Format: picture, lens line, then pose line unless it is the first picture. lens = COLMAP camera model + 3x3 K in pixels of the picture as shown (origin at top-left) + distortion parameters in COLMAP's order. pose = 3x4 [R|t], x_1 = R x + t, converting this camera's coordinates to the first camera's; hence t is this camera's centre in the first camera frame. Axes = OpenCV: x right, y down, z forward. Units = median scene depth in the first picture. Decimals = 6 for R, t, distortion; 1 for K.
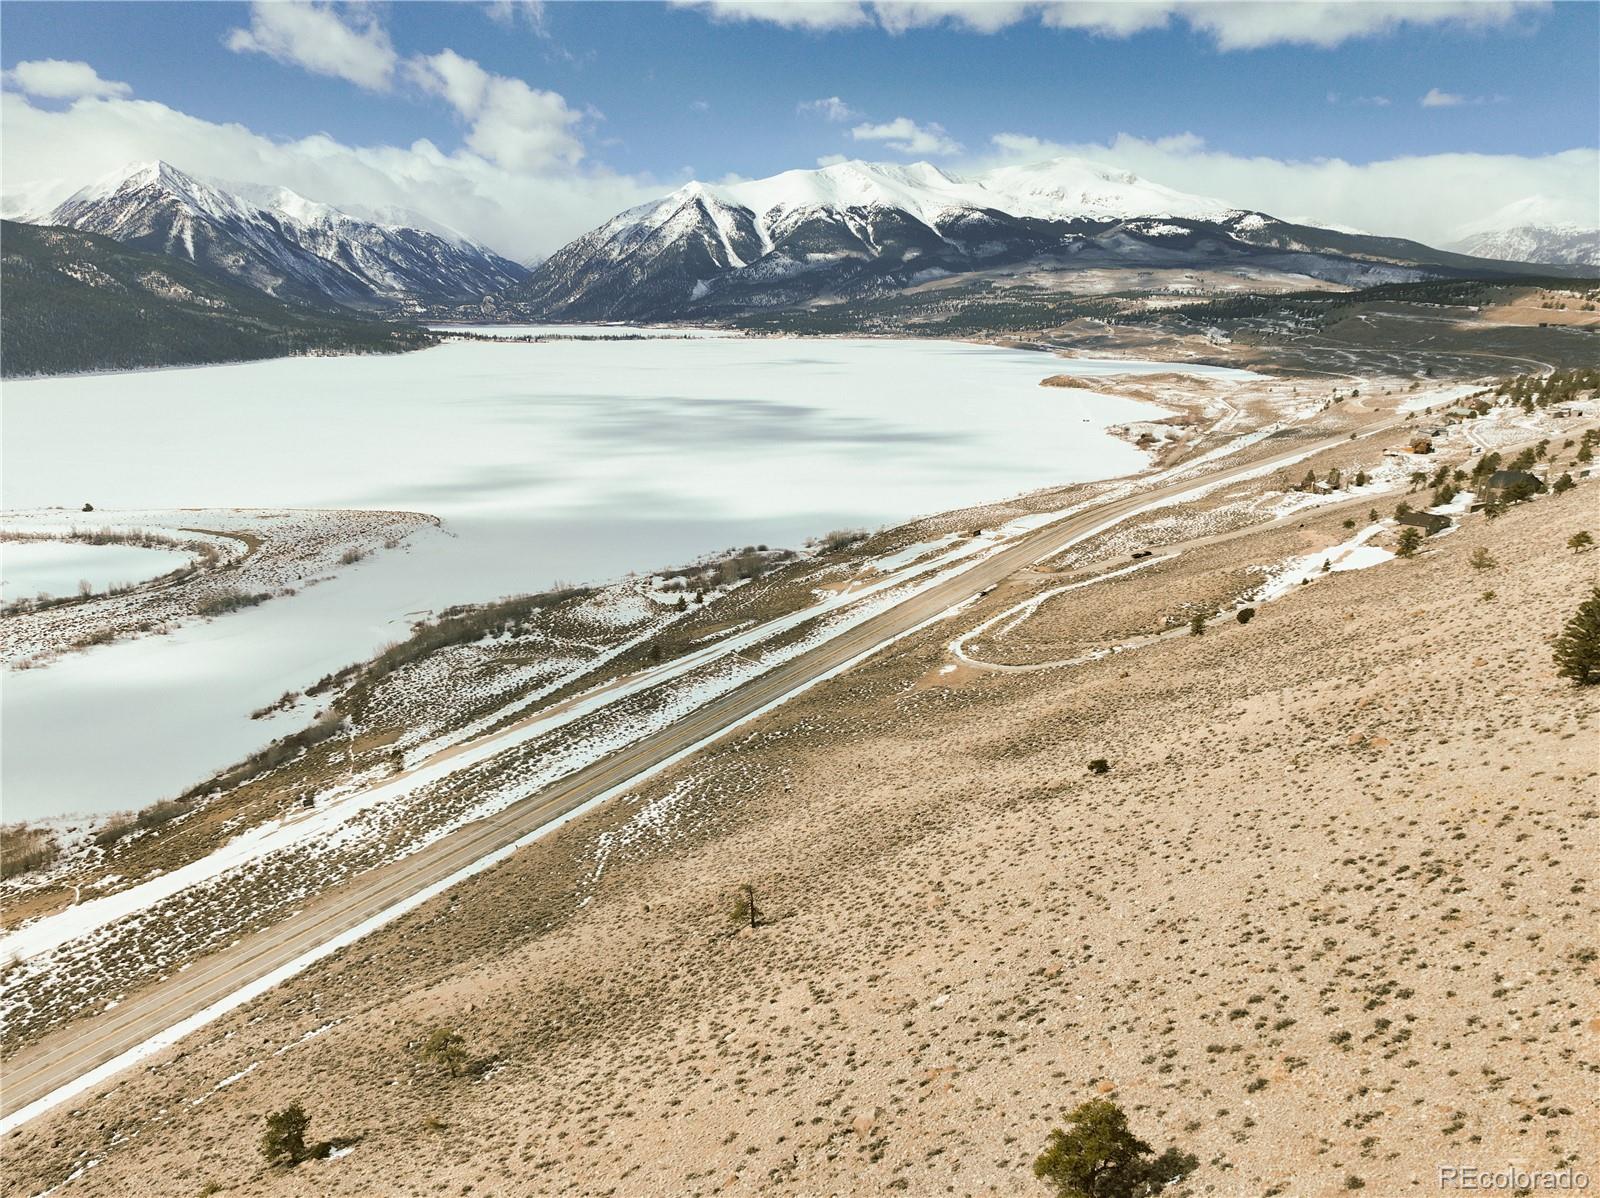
lens RADIAL K [[1129.7, 0, 800.0], [0, 1129.7, 599.0], [0, 0, 1]] dist [-0.001165, 0.017998]
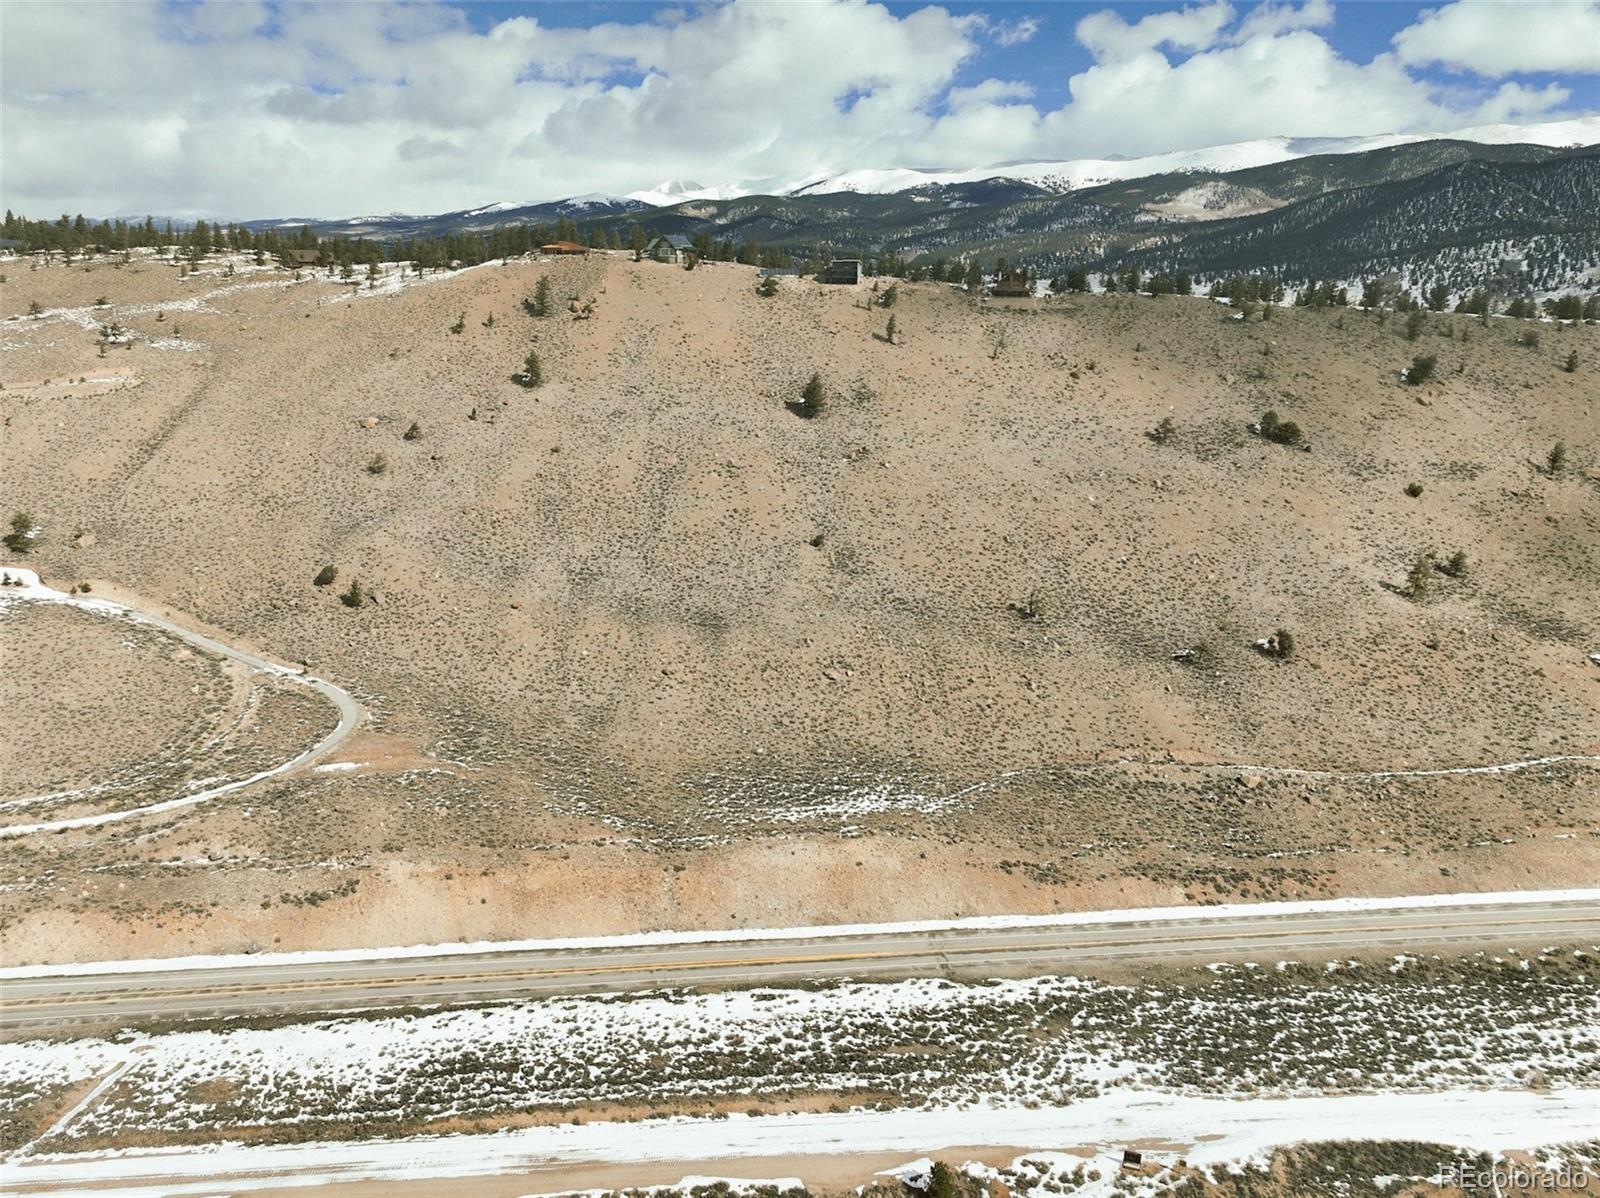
lens RADIAL K [[1129.7, 0, 800.0], [0, 1129.7, 599.0], [0, 0, 1]] dist [-0.001165, 0.017998]
pose [[-0.625572, -0.223563, 0.747448, -0.184418], [0.191122, 0.884955, 0.424649, -0.091896], [-0.756394, 0.408502, -0.510876, 0.346414]]
